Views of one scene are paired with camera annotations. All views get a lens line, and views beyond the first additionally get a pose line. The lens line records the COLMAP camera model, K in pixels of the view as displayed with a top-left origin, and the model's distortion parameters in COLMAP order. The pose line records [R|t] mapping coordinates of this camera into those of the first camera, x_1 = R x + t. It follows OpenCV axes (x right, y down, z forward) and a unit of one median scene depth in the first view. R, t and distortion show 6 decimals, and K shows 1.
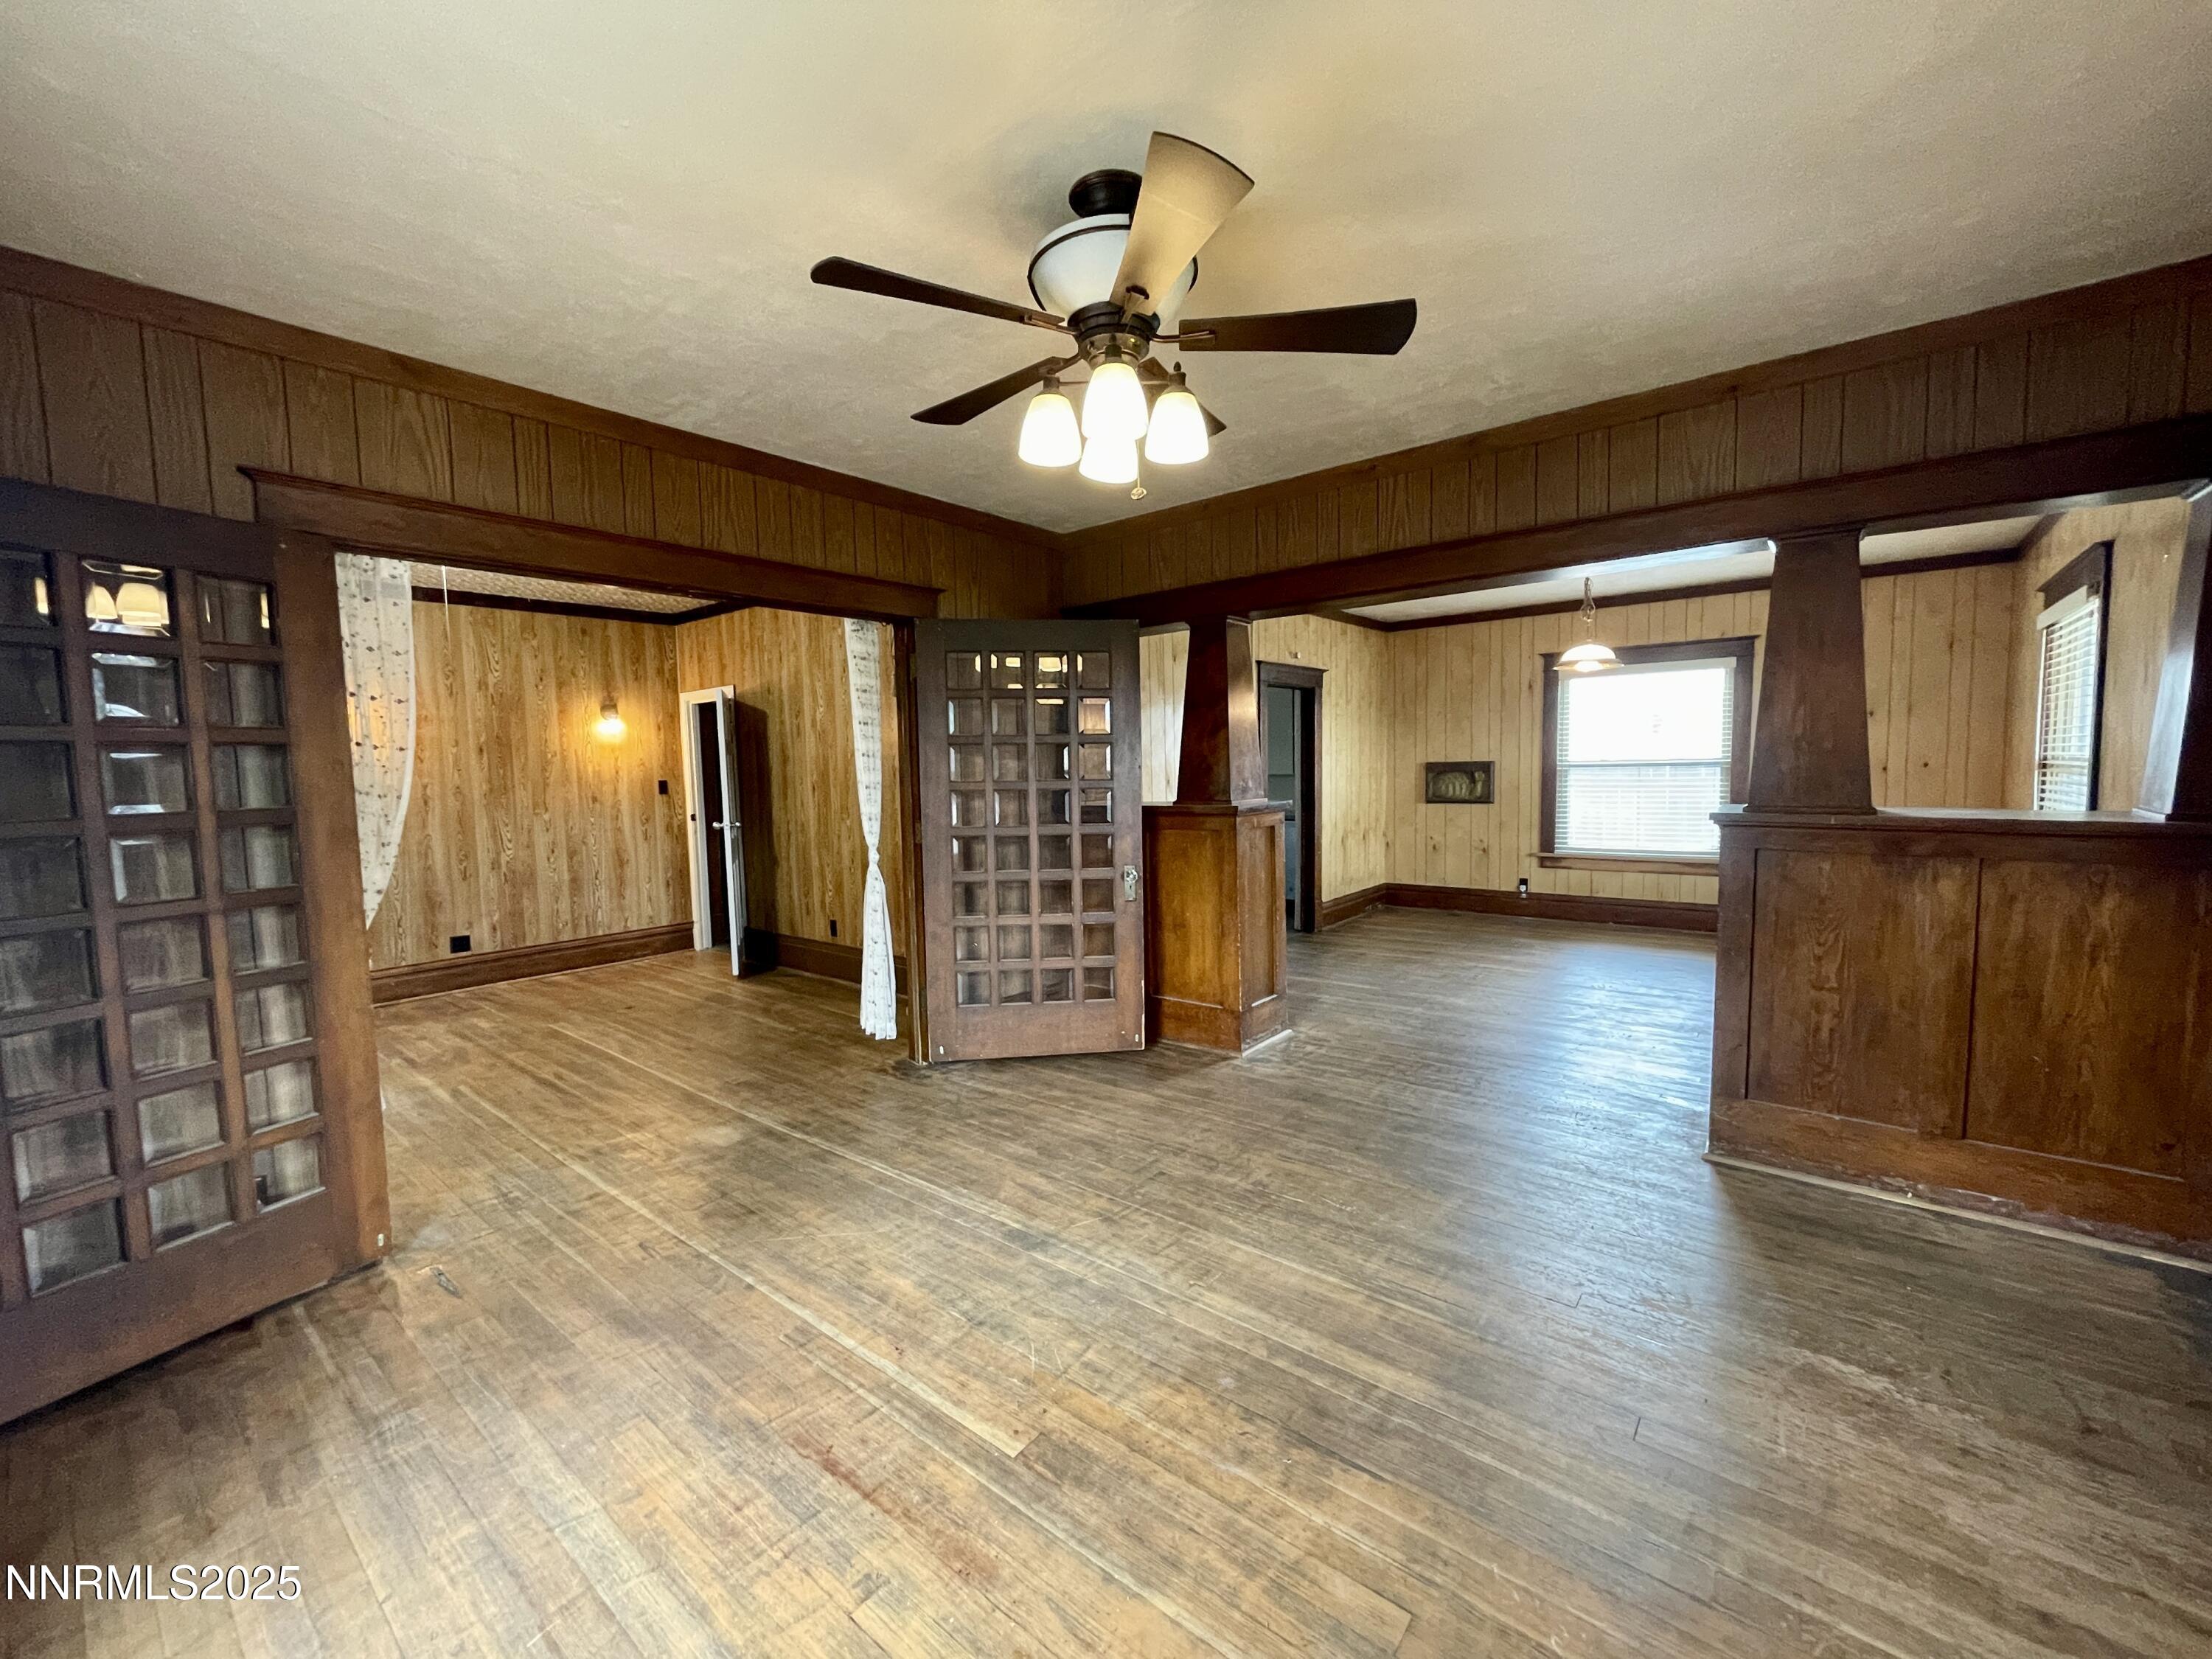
lens RADIAL K [[899.0, 0, 1098.6], [0, 899.0, 831.8], [0, 0, 1]] dist [-0.003070, 0.000113]
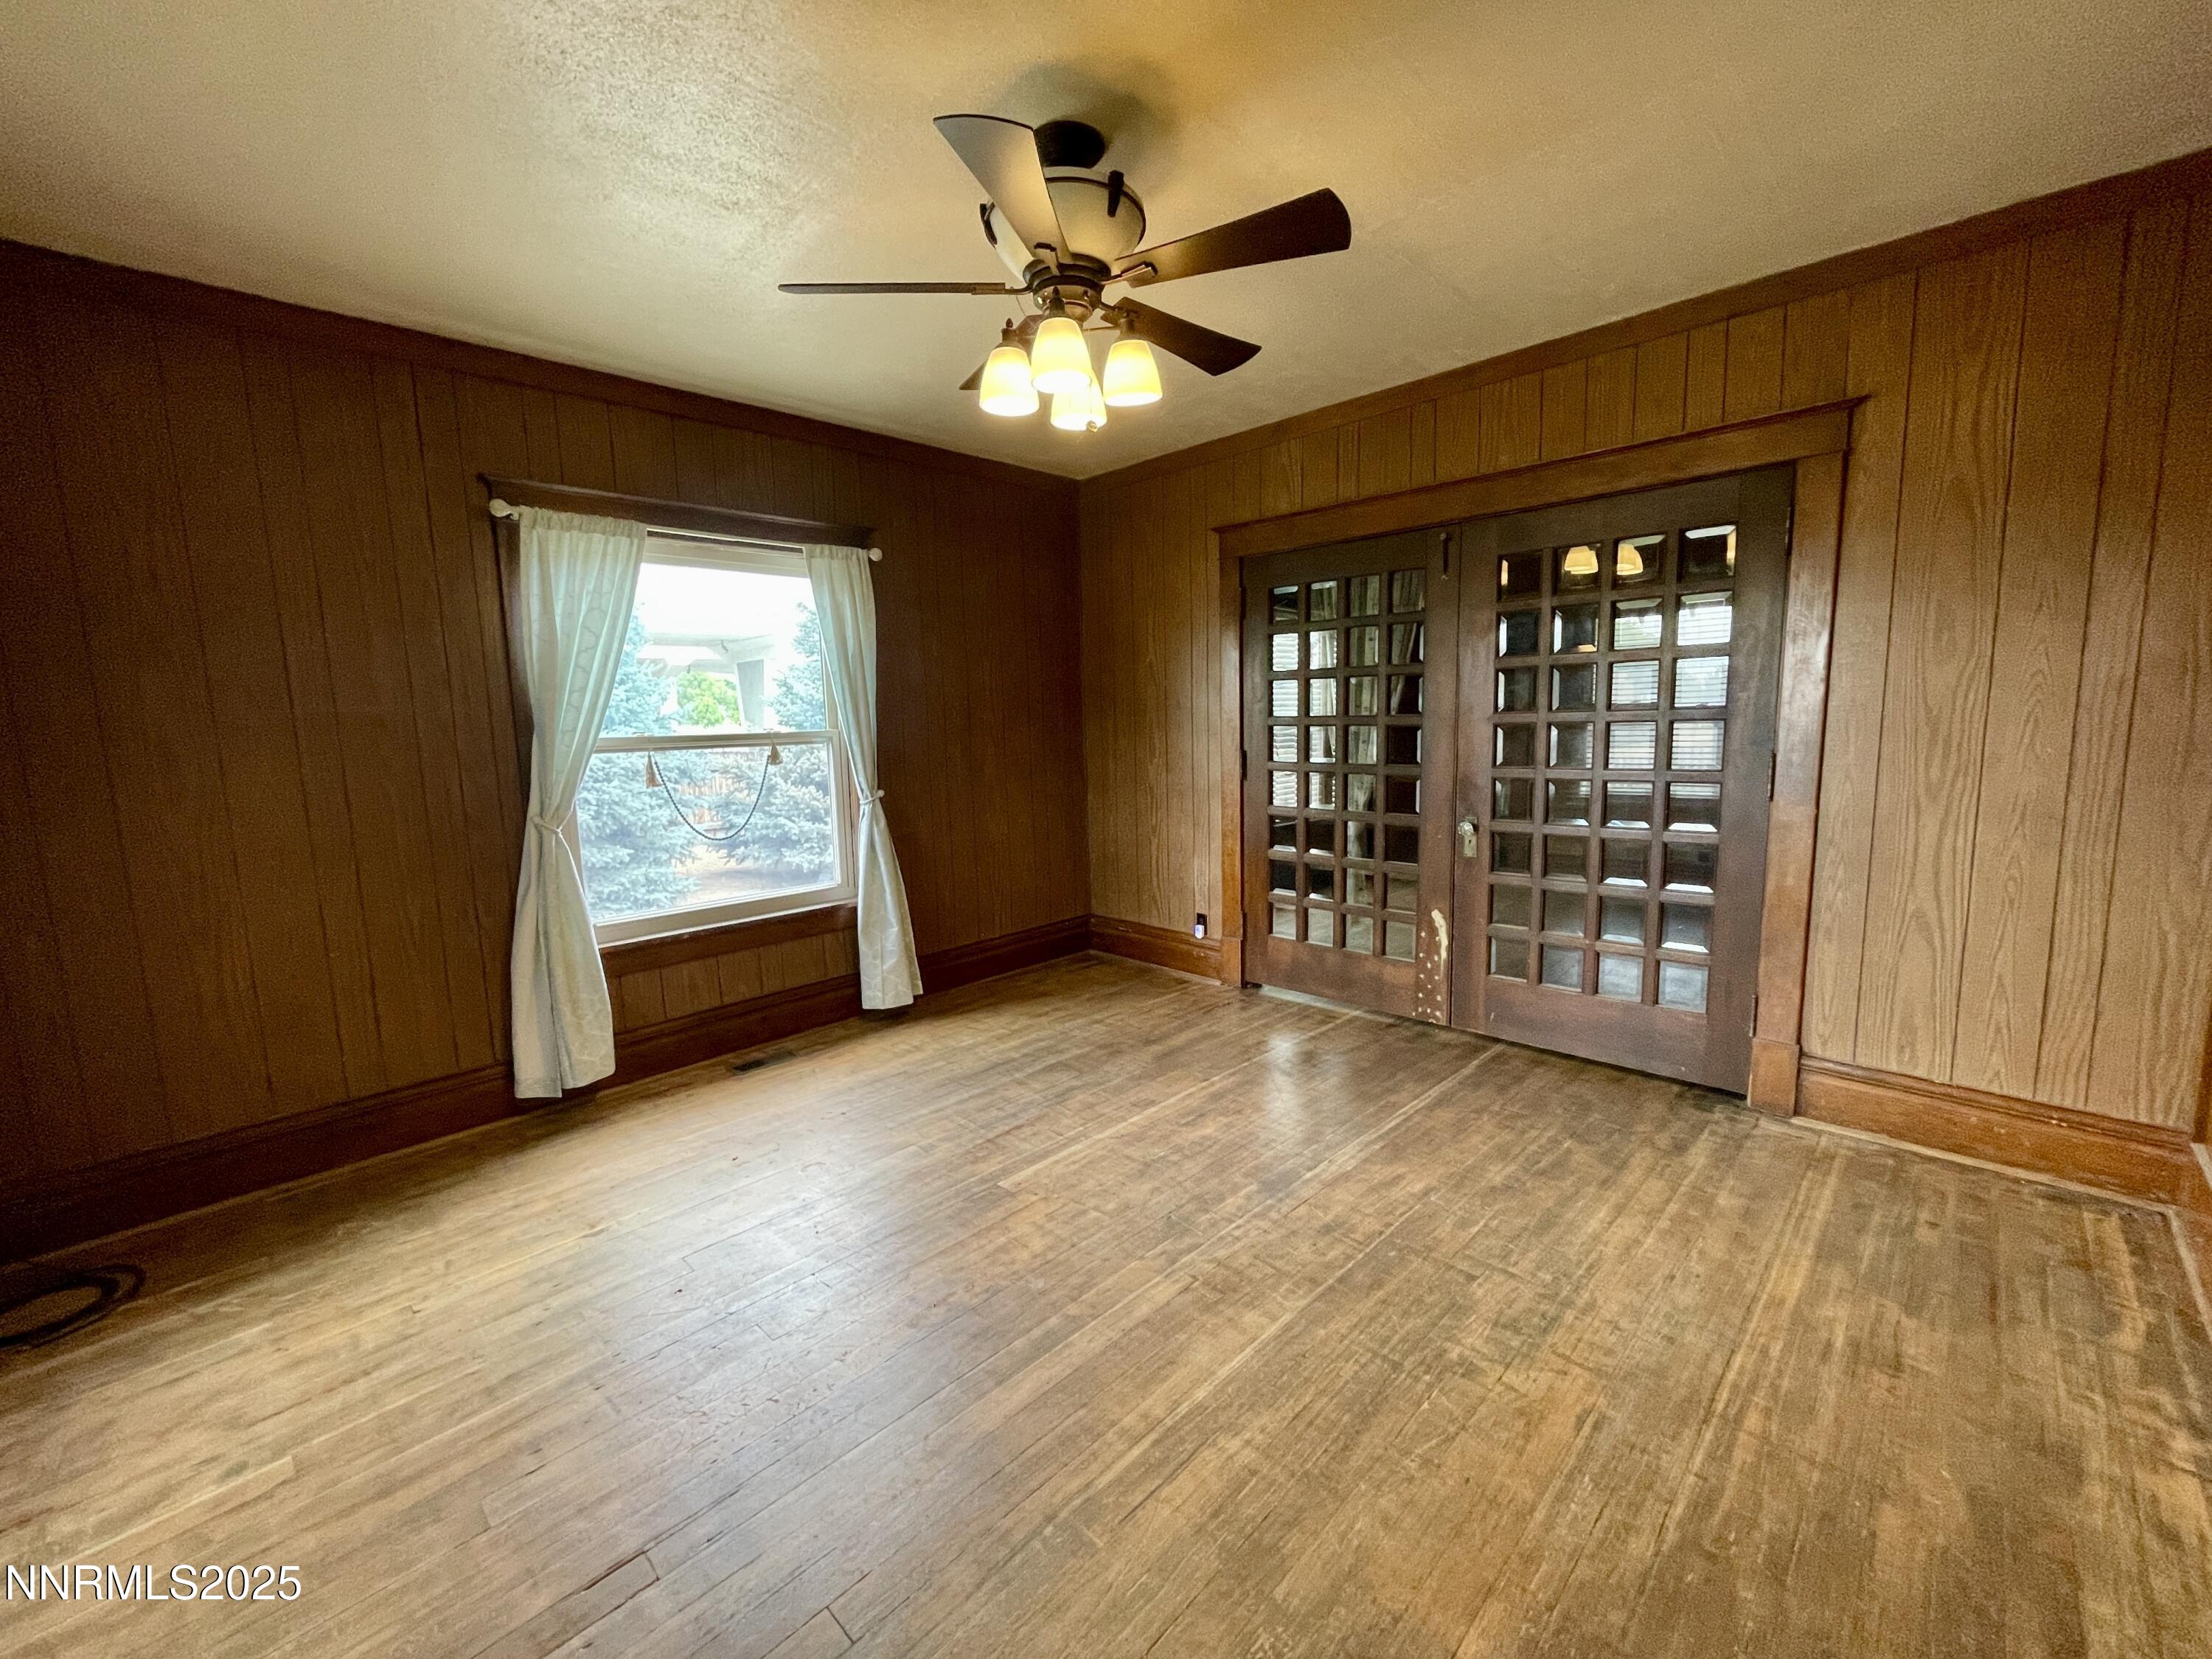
lens RADIAL K [[899.0, 0, 1104.4], [0, 899.0, 824.7], [0, 0, 1]] dist [-0.003070, 0.000113]
pose [[-0.092802, 0.143800, -0.985246, 0.679087], [-0.051034, 0.987528, 0.148940, -0.052176], [0.994376, 0.064103, -0.084305, 0.697297]]
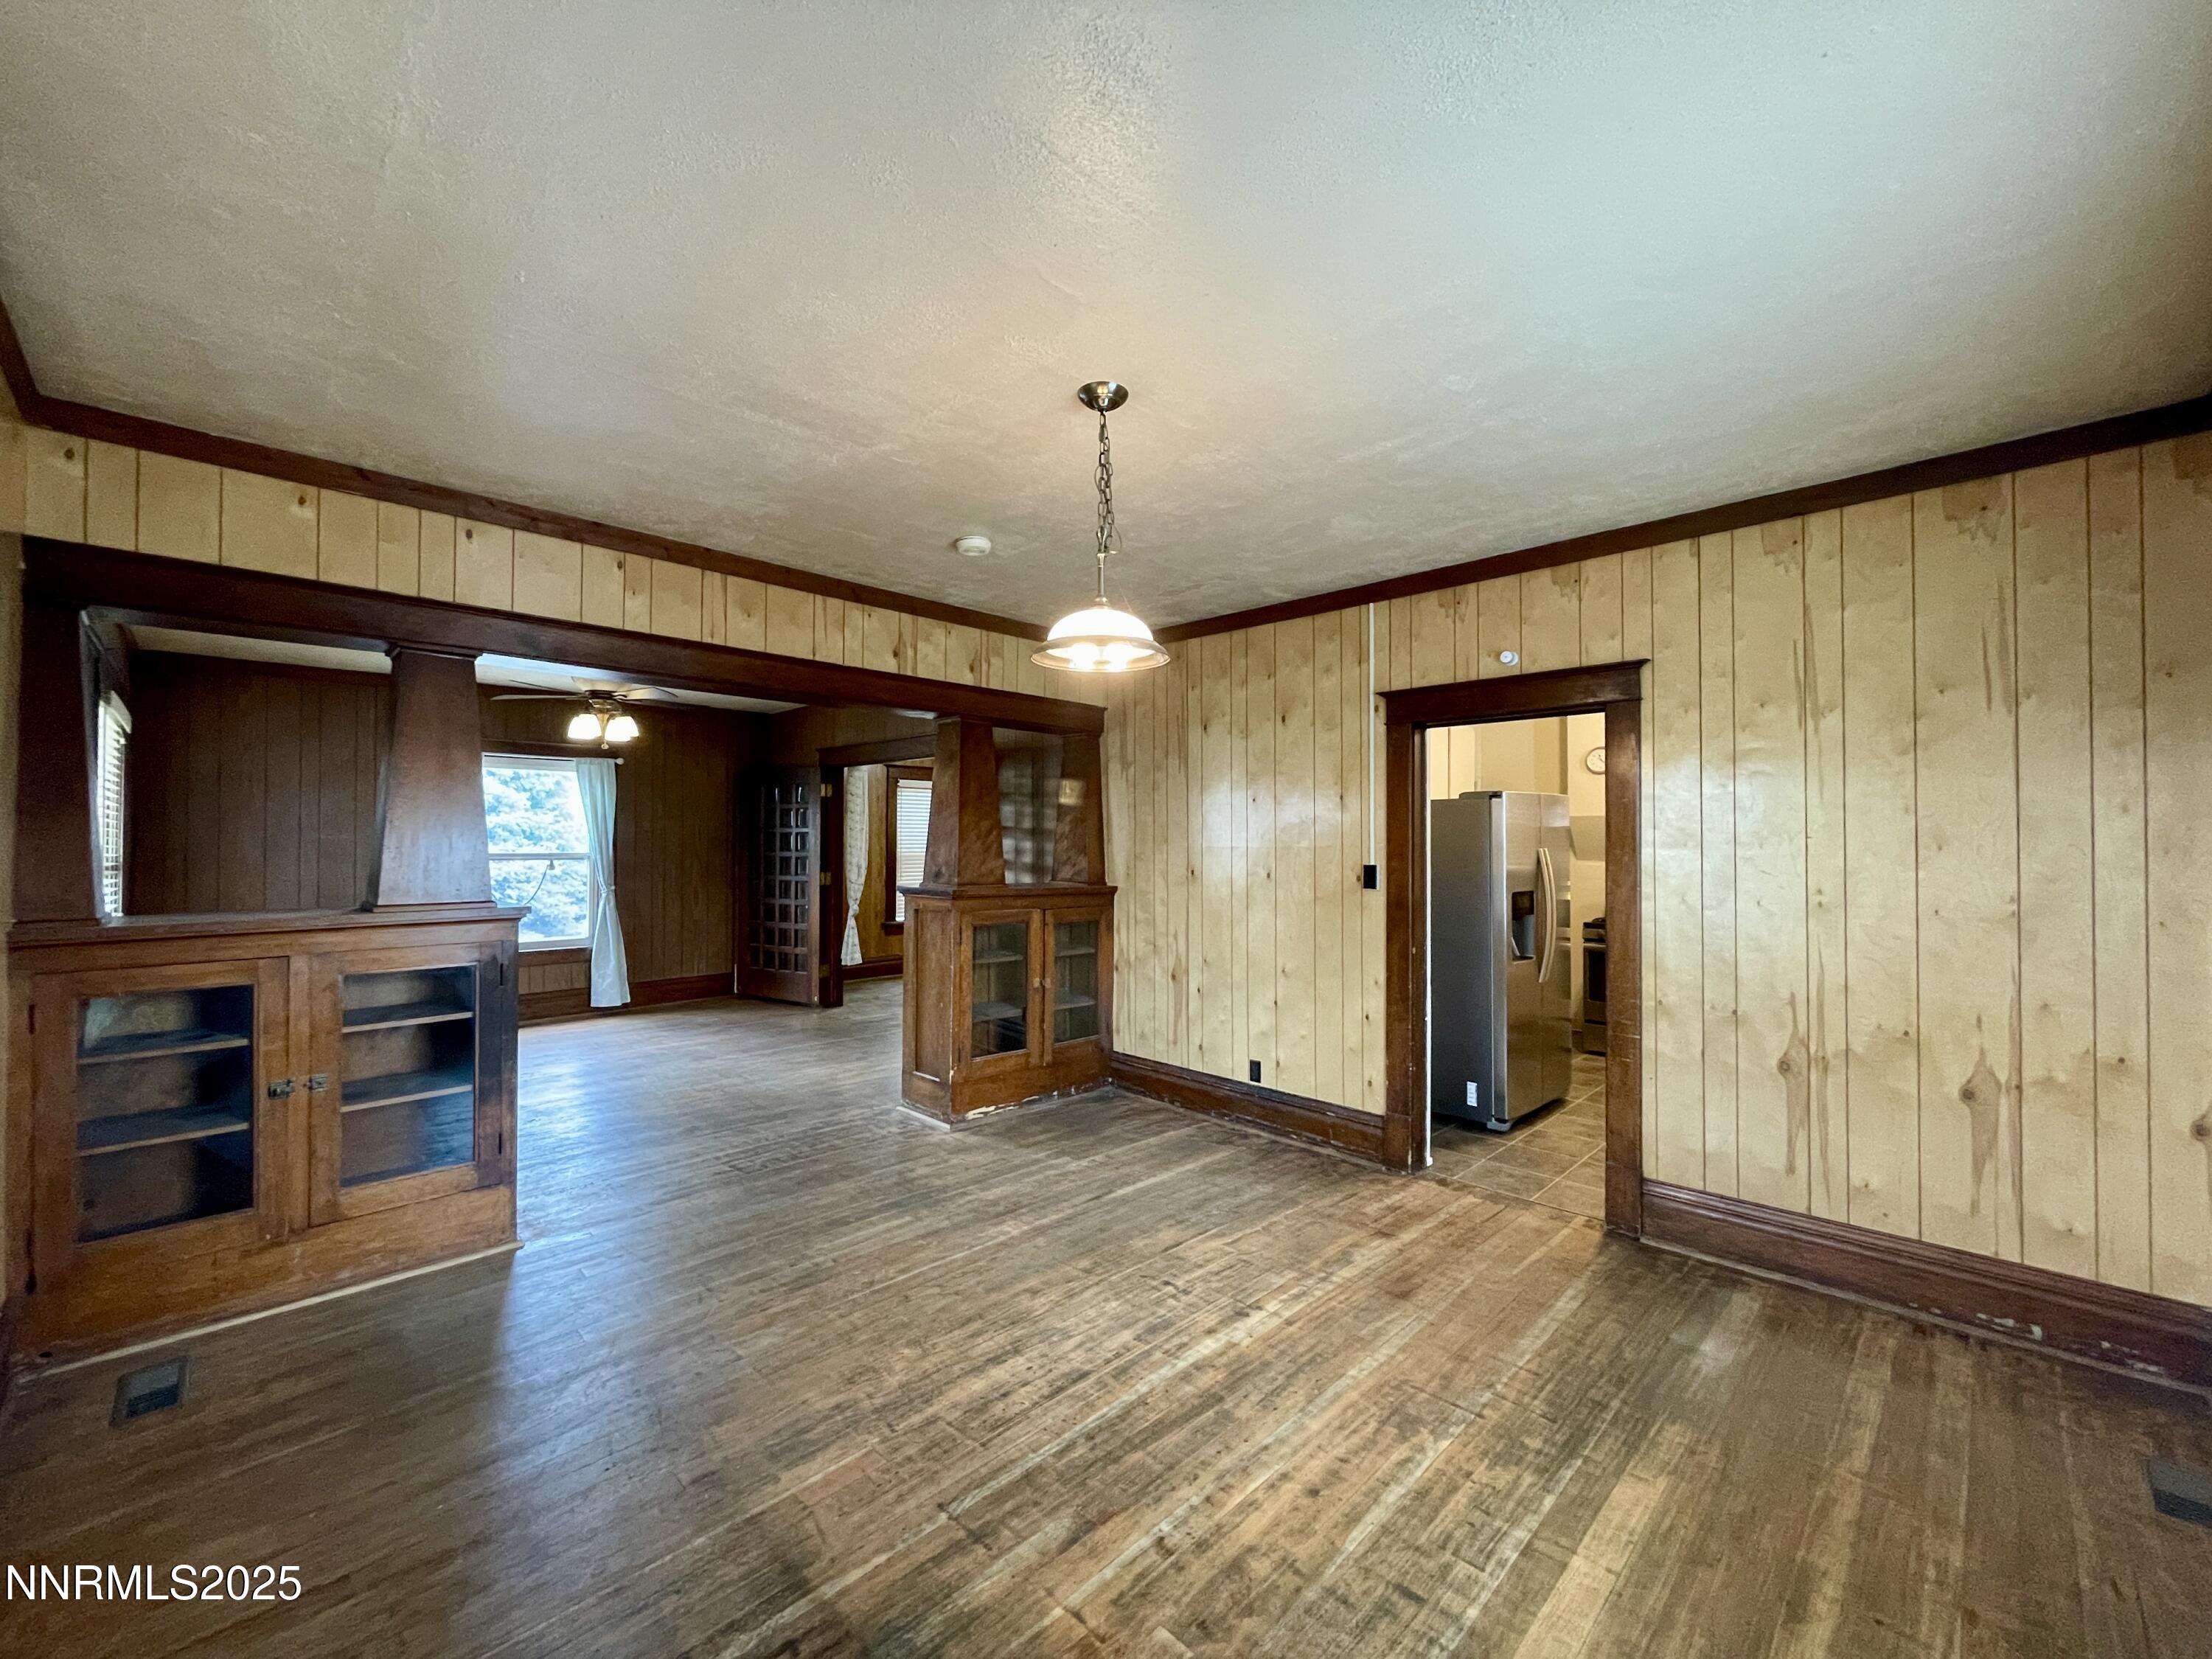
lens RADIAL K [[899.0, 0, 1106.3], [0, 899.0, 832.5], [0, 0, 1]] dist [-0.003070, 0.000113]
pose [[-0.099679, 0.009514, -0.994974, 1.623378], [-0.082774, 0.996409, 0.017820, -0.177322], [0.991571, 0.084134, -0.098533, 1.739761]]
